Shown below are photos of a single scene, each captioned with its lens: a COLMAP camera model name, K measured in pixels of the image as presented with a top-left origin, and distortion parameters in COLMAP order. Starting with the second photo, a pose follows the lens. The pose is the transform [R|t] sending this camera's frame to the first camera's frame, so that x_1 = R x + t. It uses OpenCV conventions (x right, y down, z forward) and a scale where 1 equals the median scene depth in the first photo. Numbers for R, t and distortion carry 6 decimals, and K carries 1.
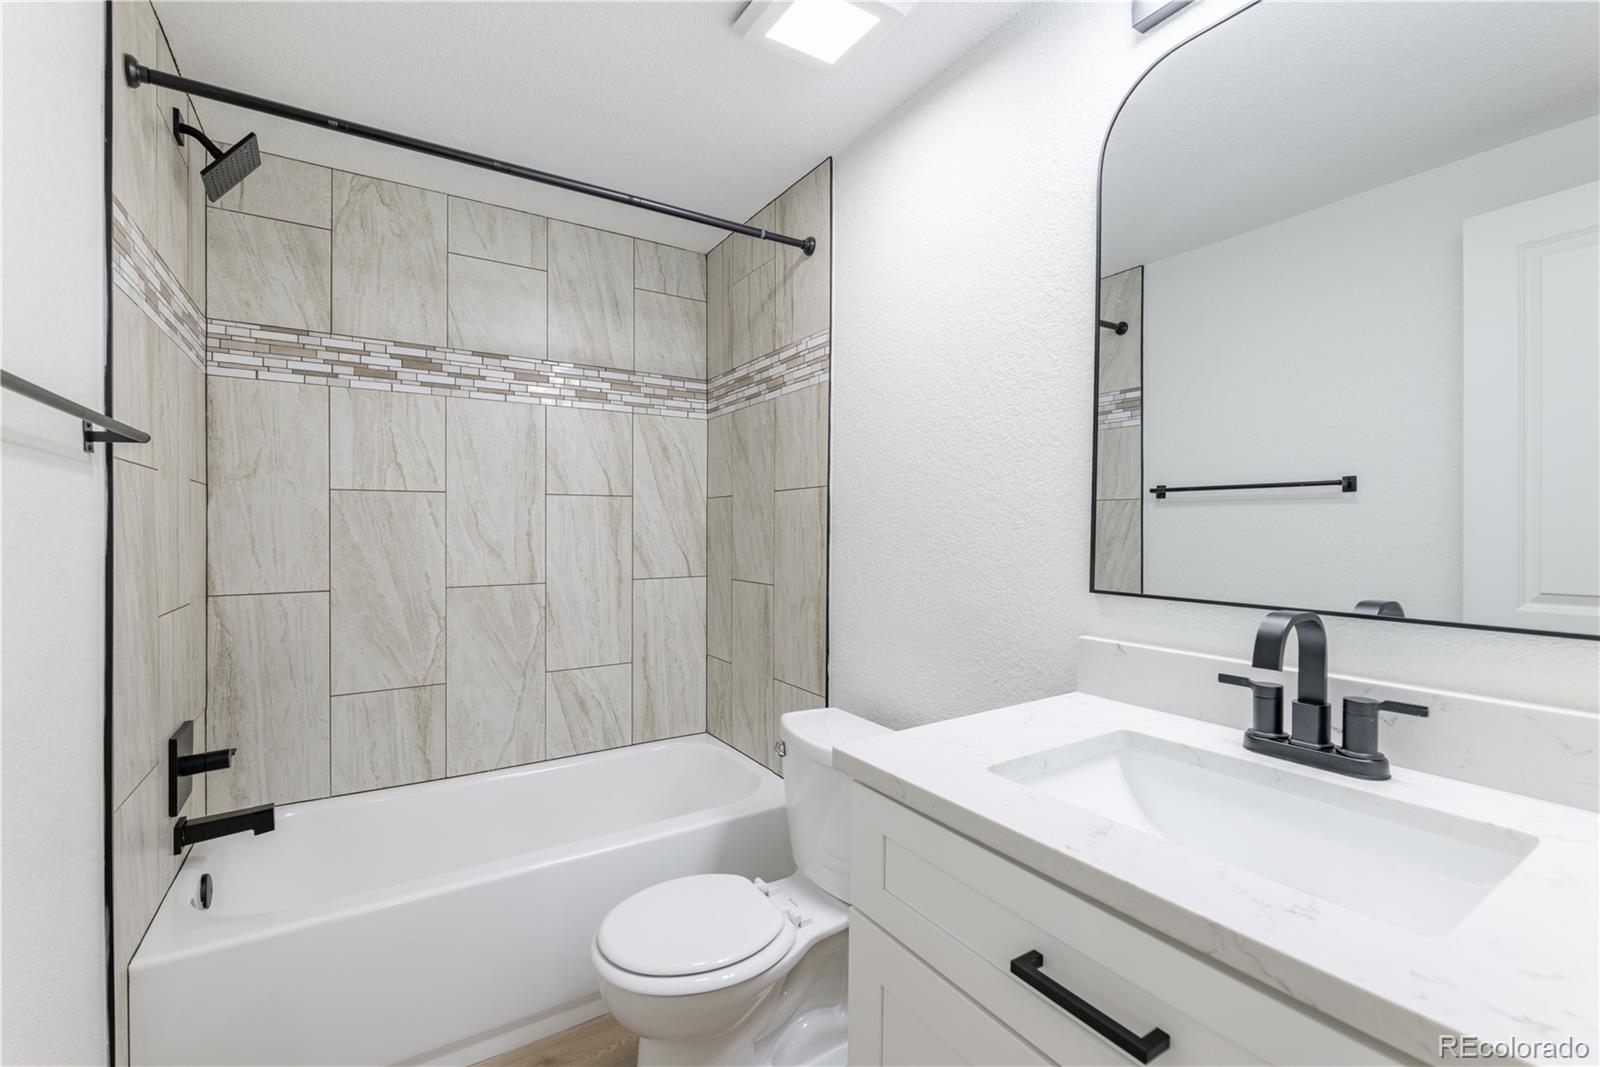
lens RADIAL K [[687.6, 0, 782.8], [0, 687.6, 539.4], [0, 0, 1]] dist [-0.004559, -0.001118]
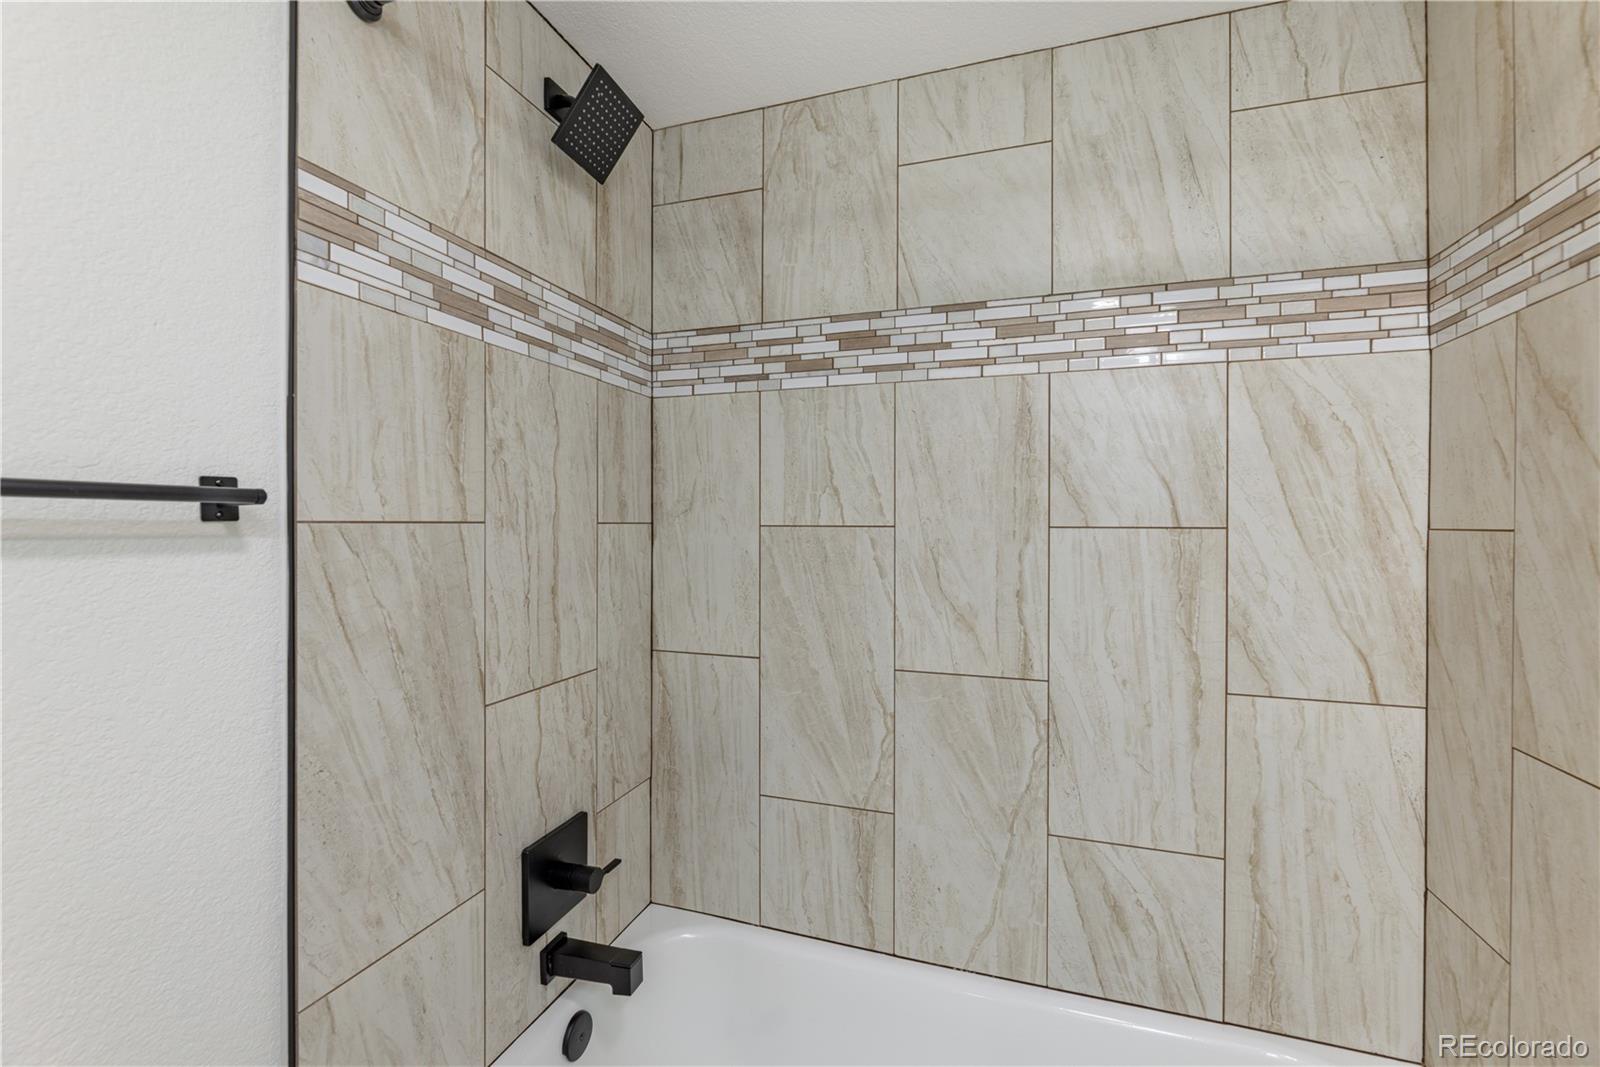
lens RADIAL K [[687.6, 0, 788.2], [0, 687.6, 521.7], [0, 0, 1]] dist [-0.004559, -0.001118]
pose [[0.646364, -0.000624, -0.763029, -0.048276], [-0.015062, 0.999794, -0.013576, -0.061177], [0.762881, 0.020268, 0.646221, 0.476802]]
